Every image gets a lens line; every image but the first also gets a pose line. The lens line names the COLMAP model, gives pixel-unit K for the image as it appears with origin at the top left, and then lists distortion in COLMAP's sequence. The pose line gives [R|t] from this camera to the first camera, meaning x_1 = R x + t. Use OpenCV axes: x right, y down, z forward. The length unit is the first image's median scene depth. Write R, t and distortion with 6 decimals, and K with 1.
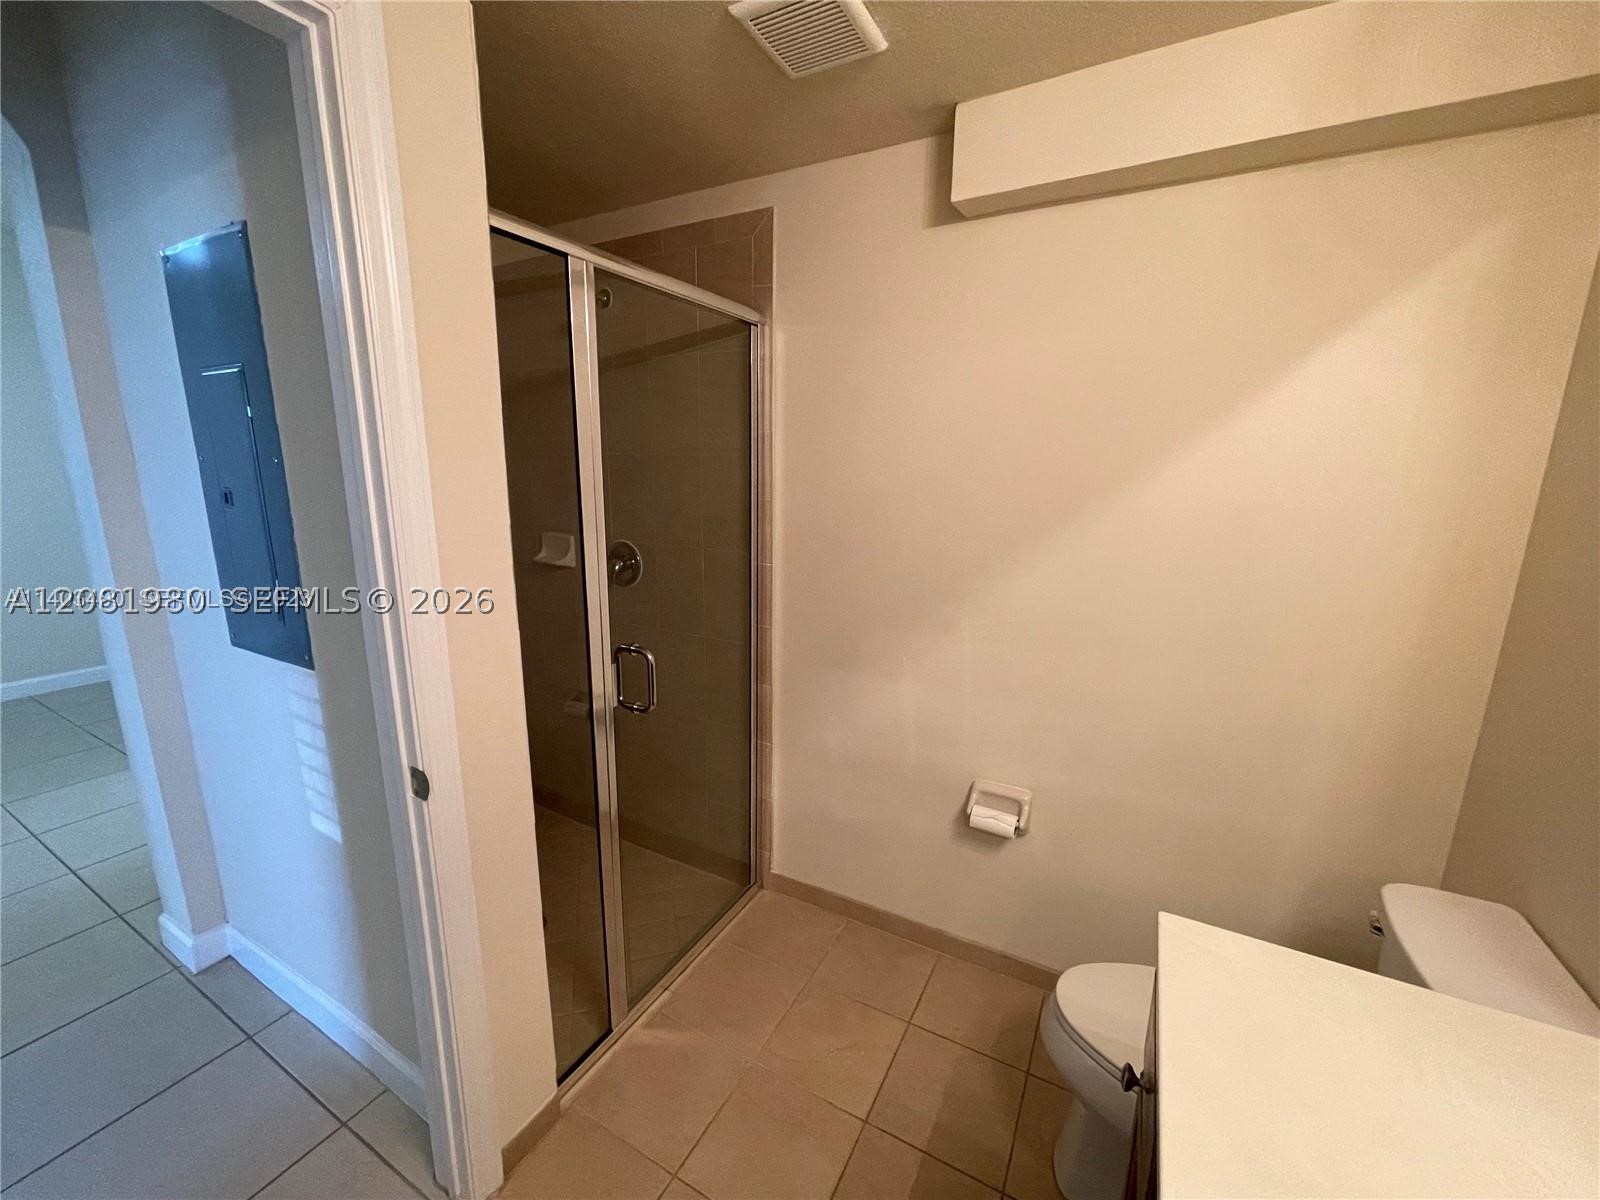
lens RADIAL K [[643.1, 0, 794.7], [0, 643.1, 603.4], [0, 0, 1]] dist [-0.005039, 0.000684]
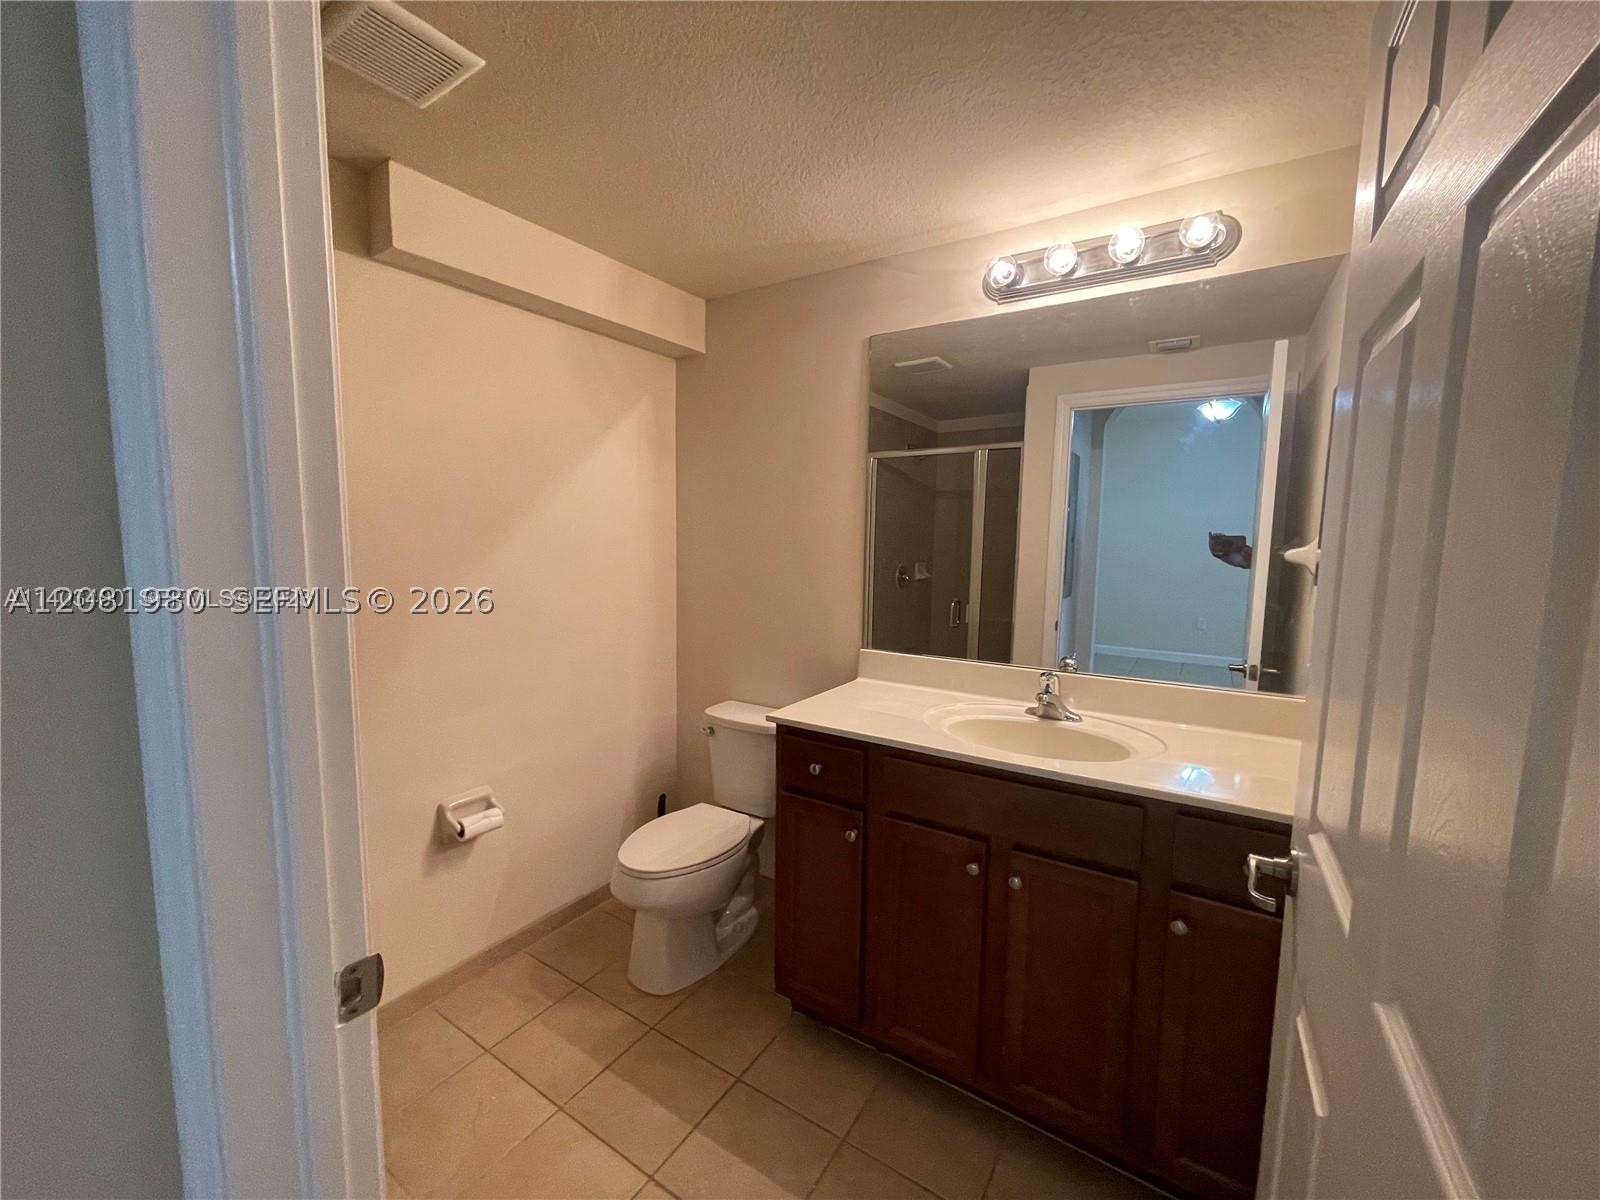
lens RADIAL K [[643.1, 0, 794.7], [0, 643.1, 603.4], [0, 0, 1]] dist [-0.005039, 0.000684]
pose [[0.072862, -0.115580, 0.990622, -0.824260], [0.193519, 0.976023, 0.099643, -0.034458], [-0.978387, 0.184444, 0.093482, 0.376057]]
